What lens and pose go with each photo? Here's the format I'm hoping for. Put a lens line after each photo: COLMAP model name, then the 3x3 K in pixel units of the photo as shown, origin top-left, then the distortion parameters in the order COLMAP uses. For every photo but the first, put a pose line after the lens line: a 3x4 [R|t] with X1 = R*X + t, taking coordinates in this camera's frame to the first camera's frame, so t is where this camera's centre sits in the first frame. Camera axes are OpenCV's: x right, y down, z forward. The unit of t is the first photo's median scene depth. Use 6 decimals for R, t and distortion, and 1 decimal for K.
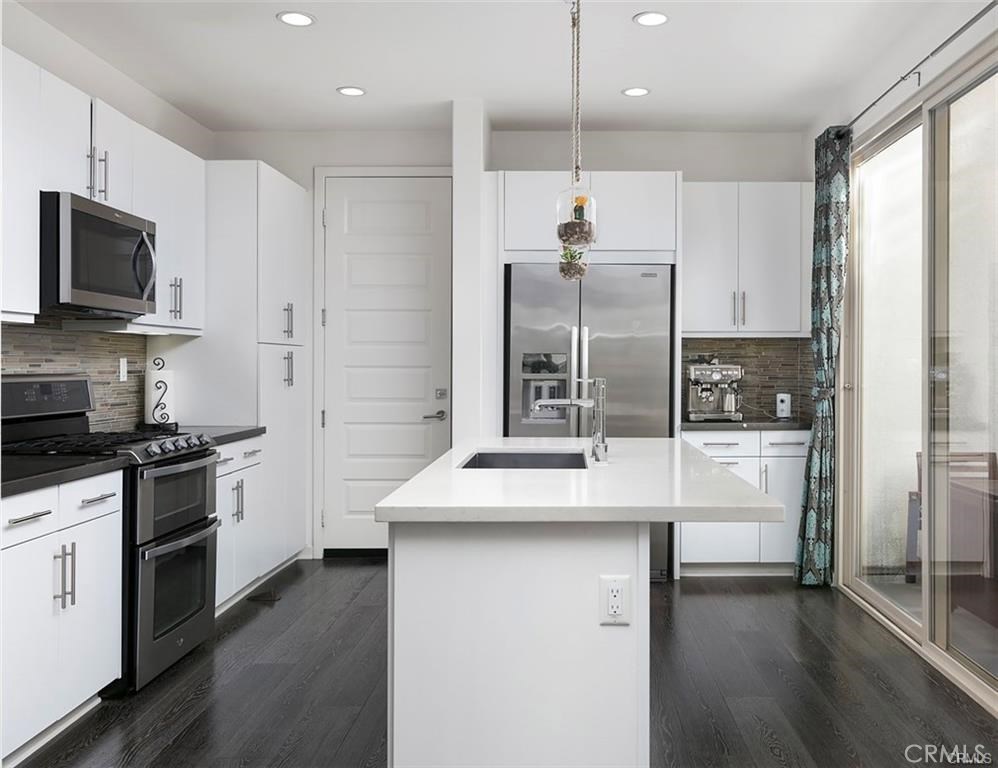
lens RADIAL K [[894.6, 0, 573.3], [0, 894.6, 348.3], [0, 0, 1]] dist [0.005588, 0.002143]
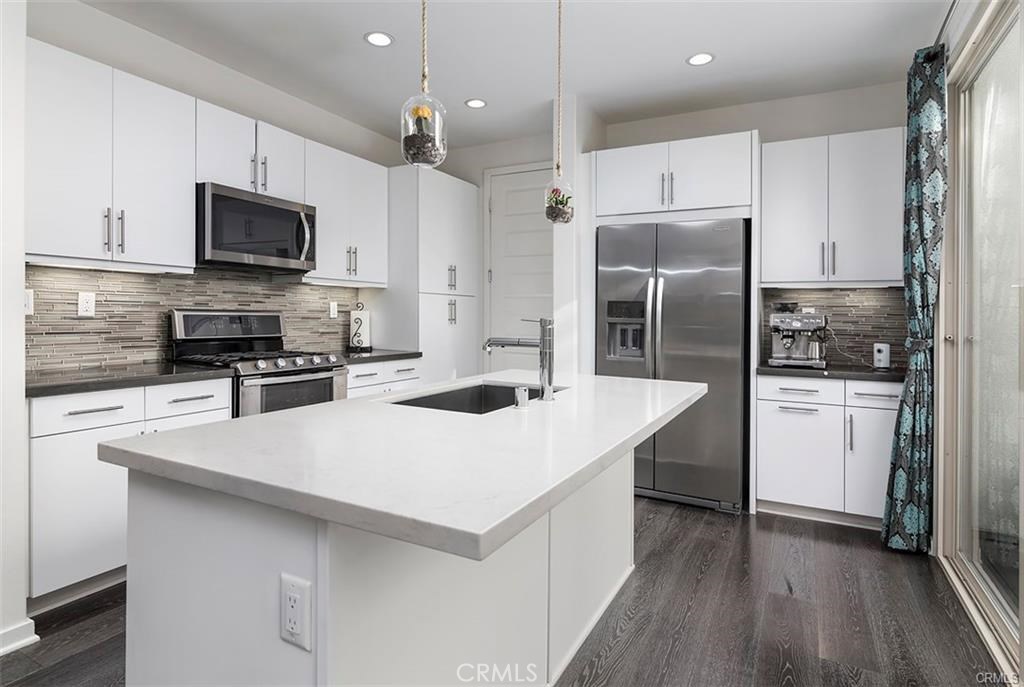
lens RADIAL K [[542.4, 0, 511.8], [0, 542.4, 303.2], [0, 0, 1]] dist [-0.000806, -0.000615]
pose [[0.876266, 0.003661, -0.481814, 0.181744], [-0.007082, 0.999961, -0.005282, 0.013548], [0.481776, 0.008040, 0.876258, 0.306519]]
